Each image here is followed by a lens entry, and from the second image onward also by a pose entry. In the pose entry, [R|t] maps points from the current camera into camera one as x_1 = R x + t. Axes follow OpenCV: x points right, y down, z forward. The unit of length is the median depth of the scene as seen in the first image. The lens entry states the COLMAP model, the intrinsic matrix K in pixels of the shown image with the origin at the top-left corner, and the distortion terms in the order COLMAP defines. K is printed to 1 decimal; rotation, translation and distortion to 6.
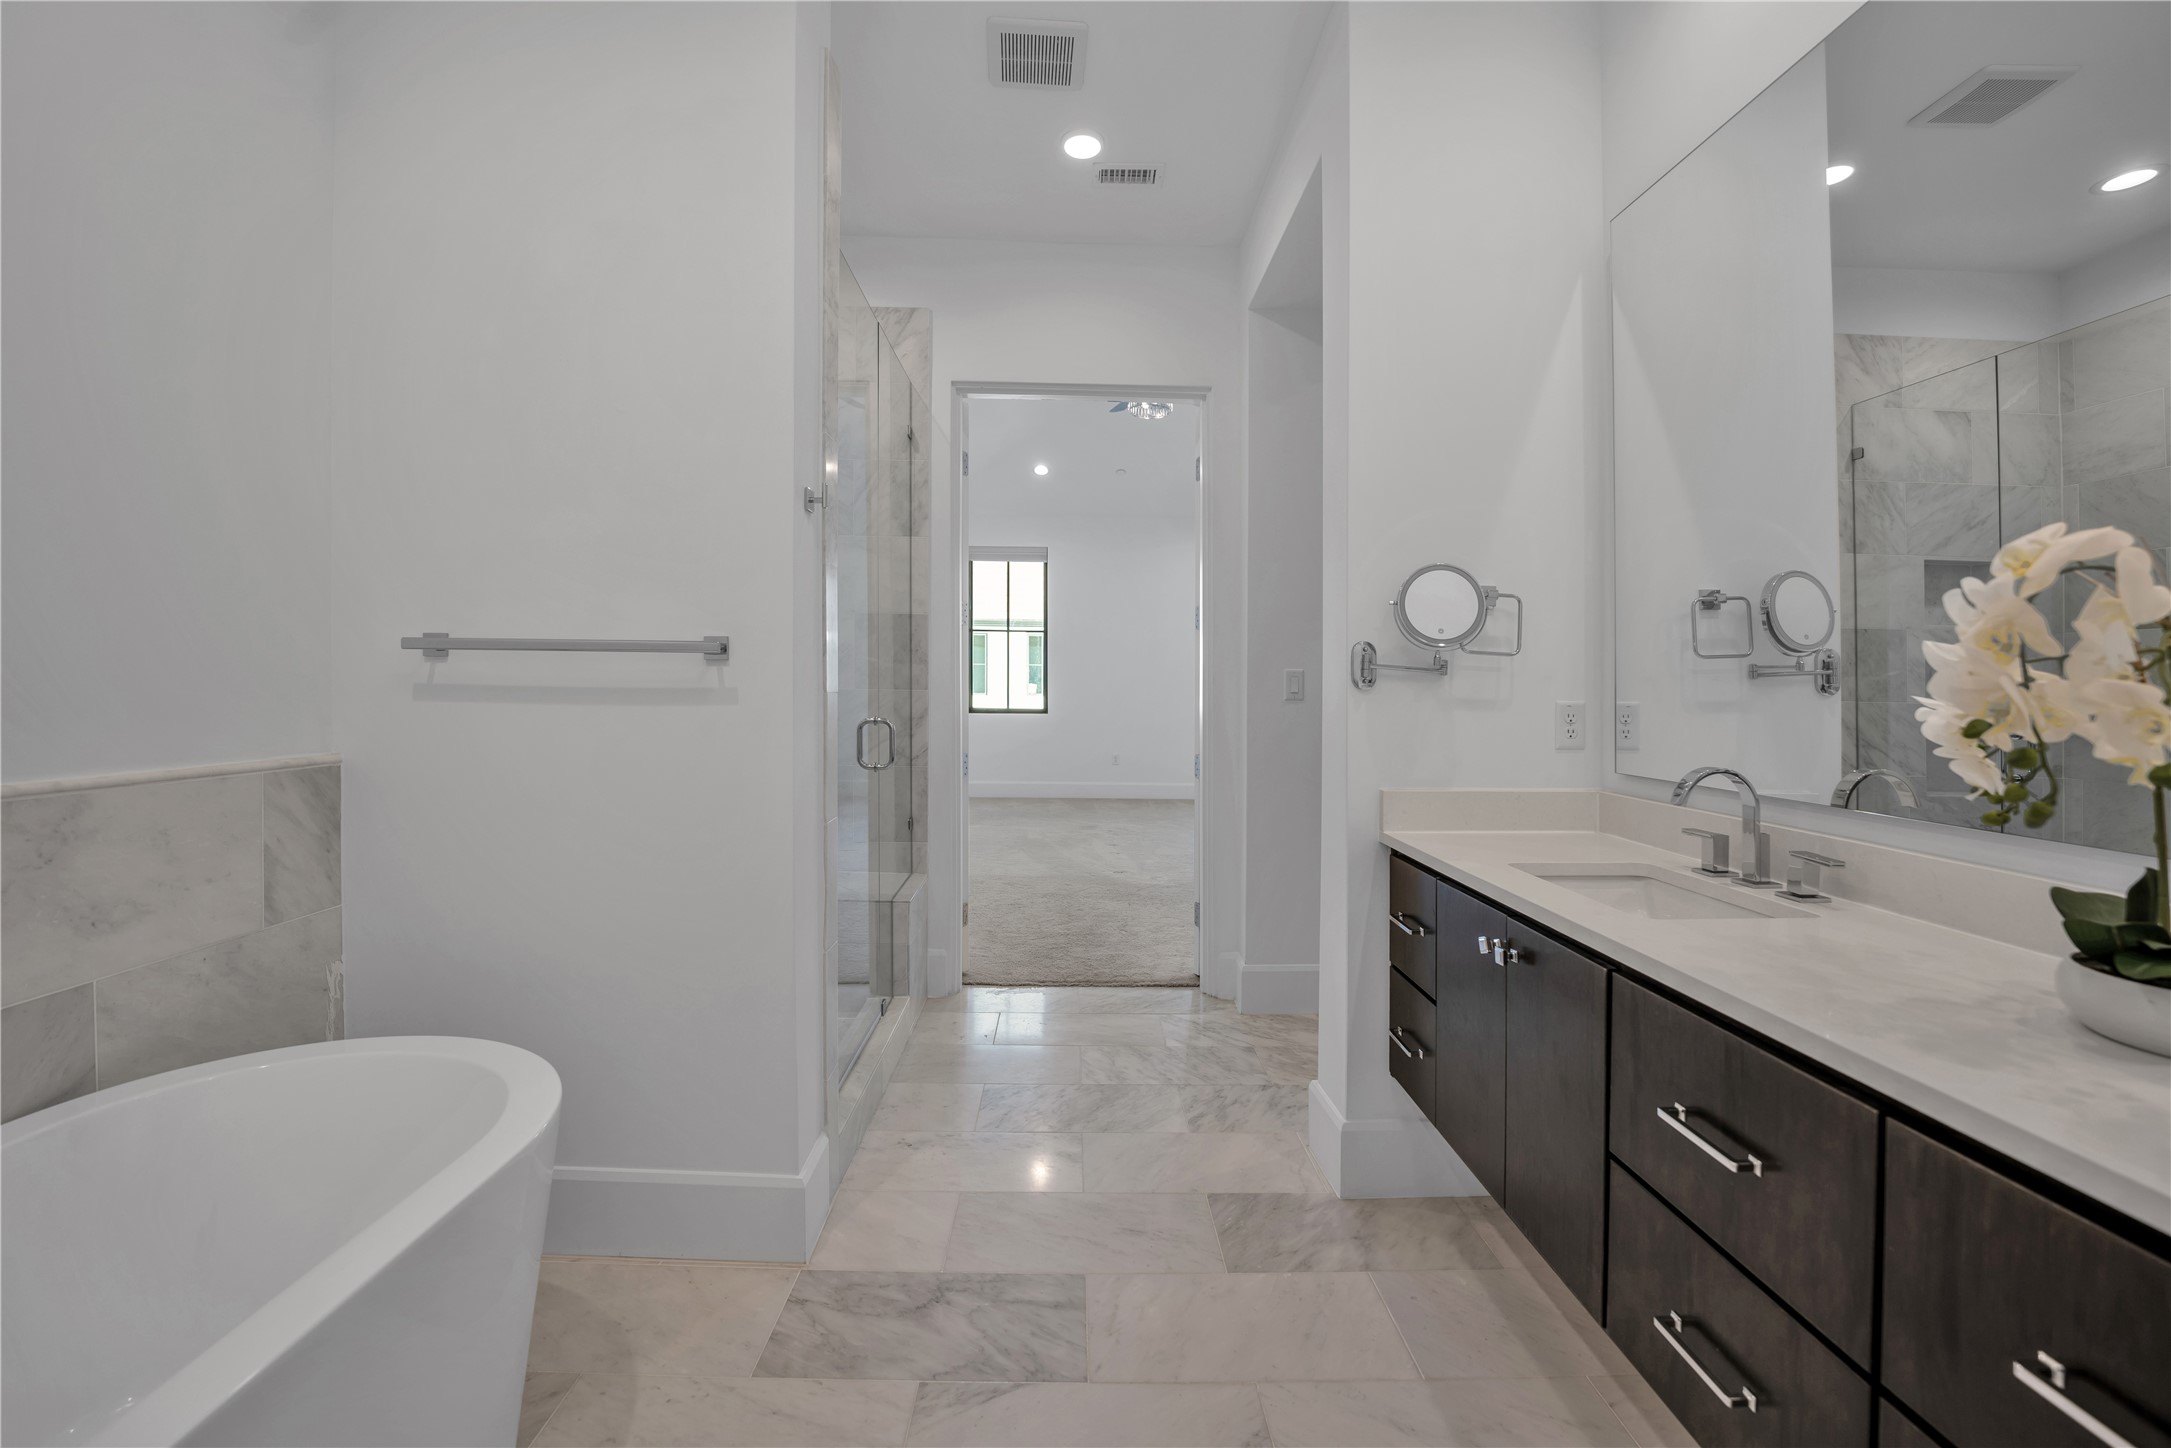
lens RADIAL K [[897.1, 0, 1070.6], [0, 897.1, 688.9], [0, 0, 1]] dist [-0.028024, 0.001456]
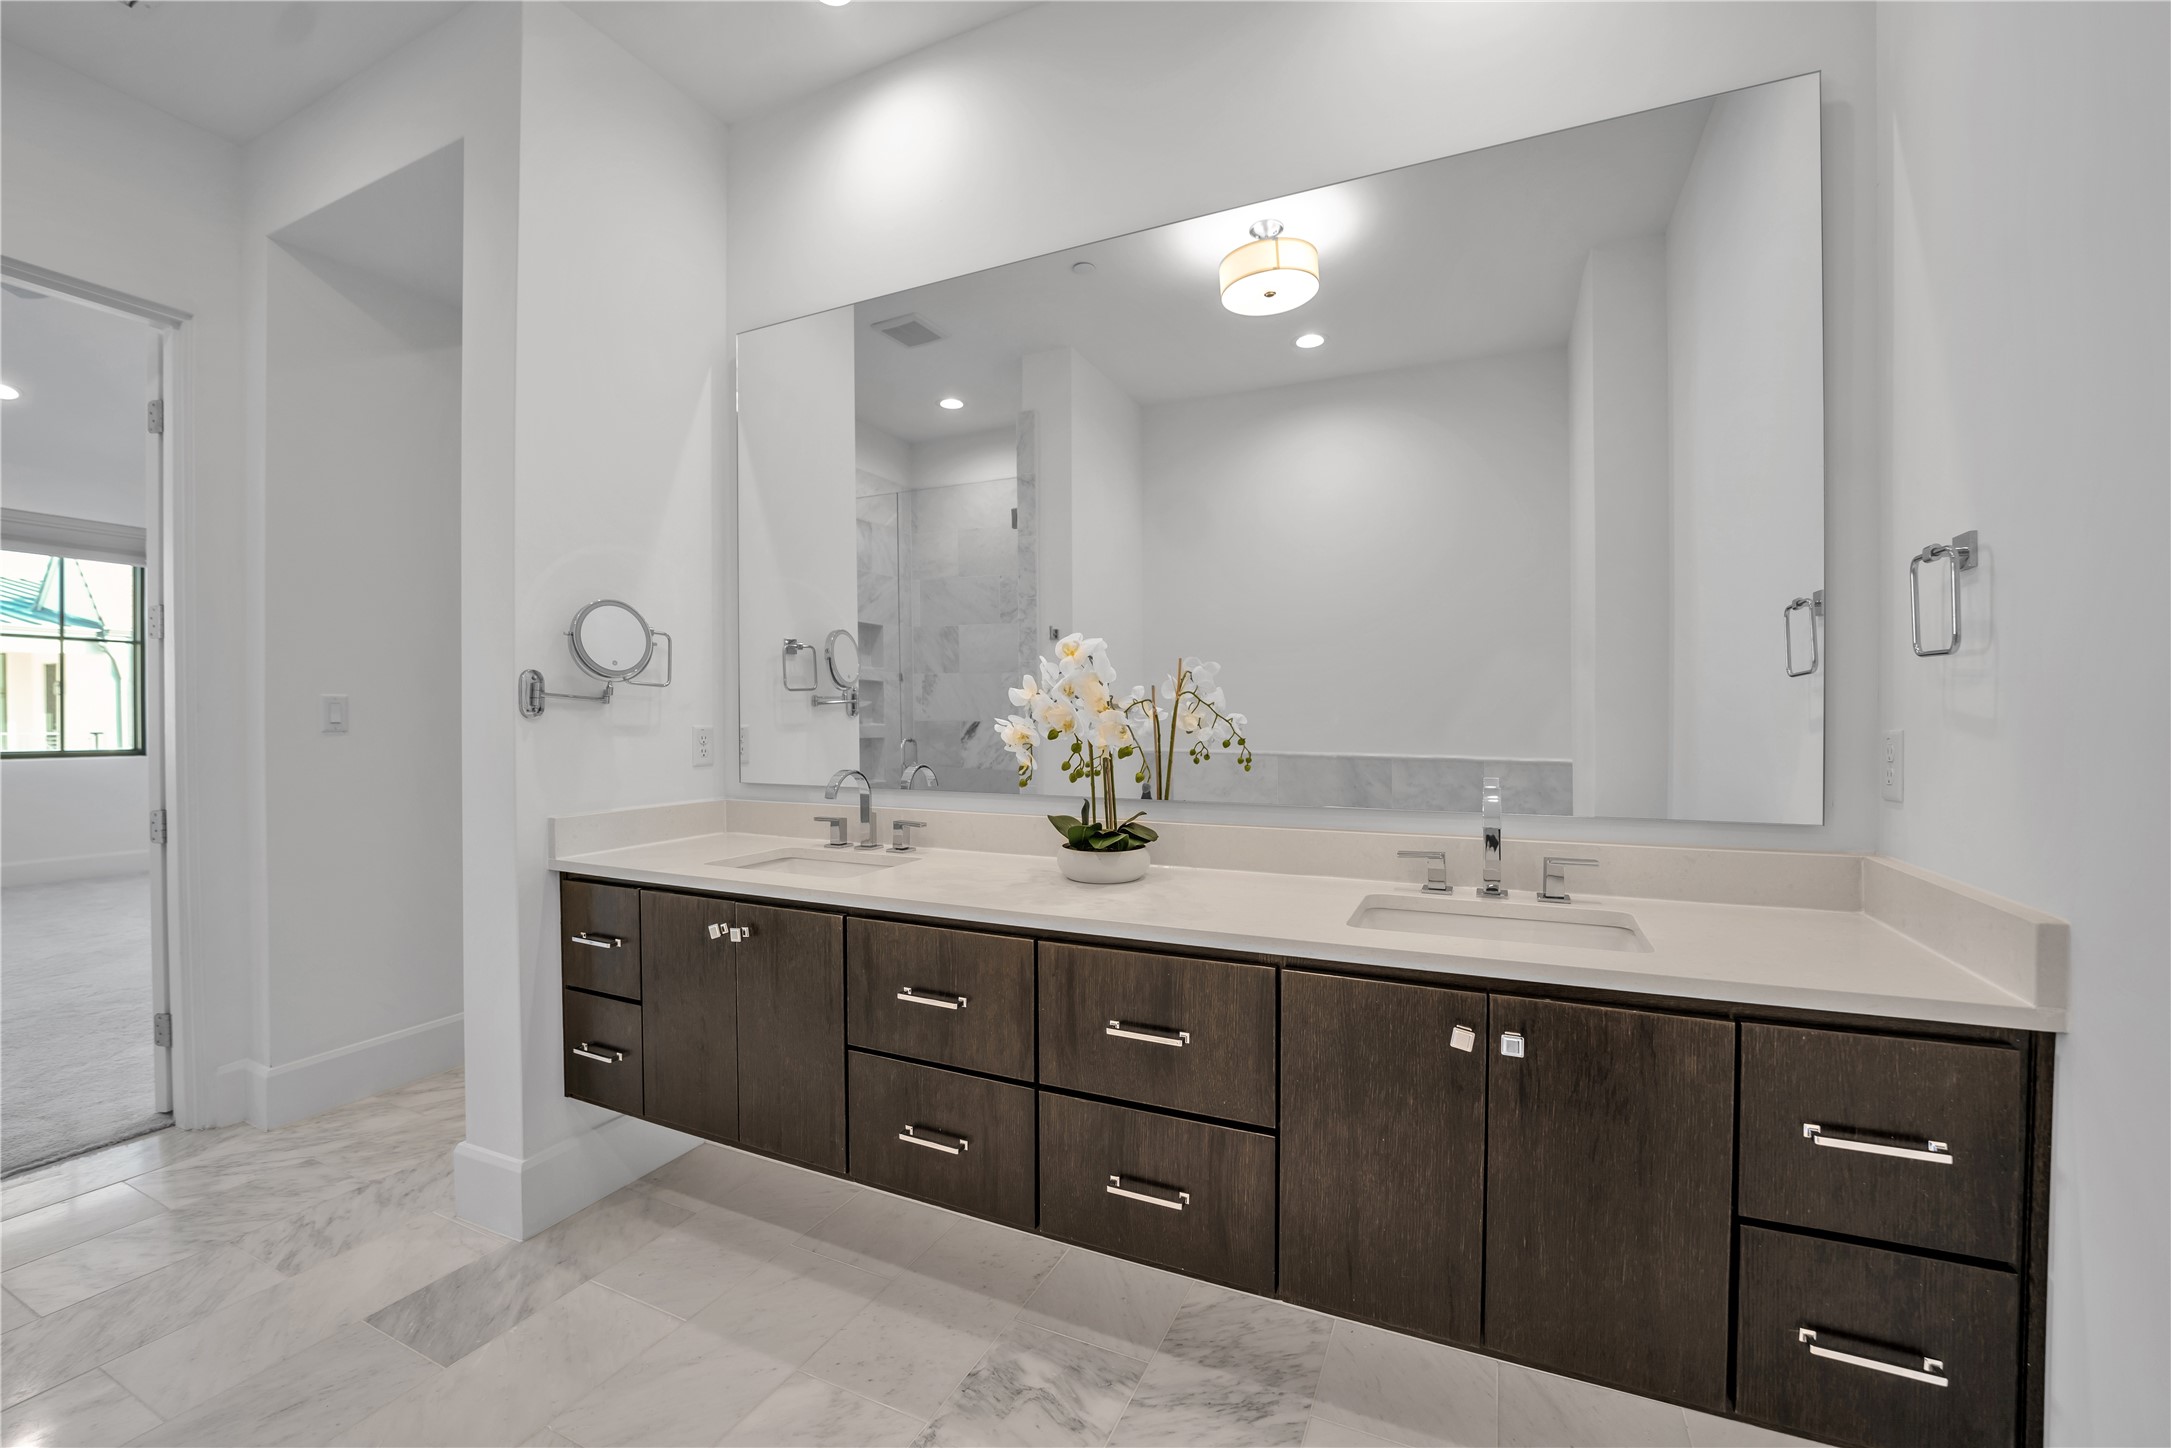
lens RADIAL K [[897.1, 0, 1087.9], [0, 897.1, 720.5], [0, 0, 1]] dist [-0.028024, 0.001456]
pose [[0.429307, -0.016597, 0.903006, -0.295779], [0.008482, 0.999861, 0.014344, -0.005413], [-0.903119, 0.001501, 0.429388, 0.026011]]
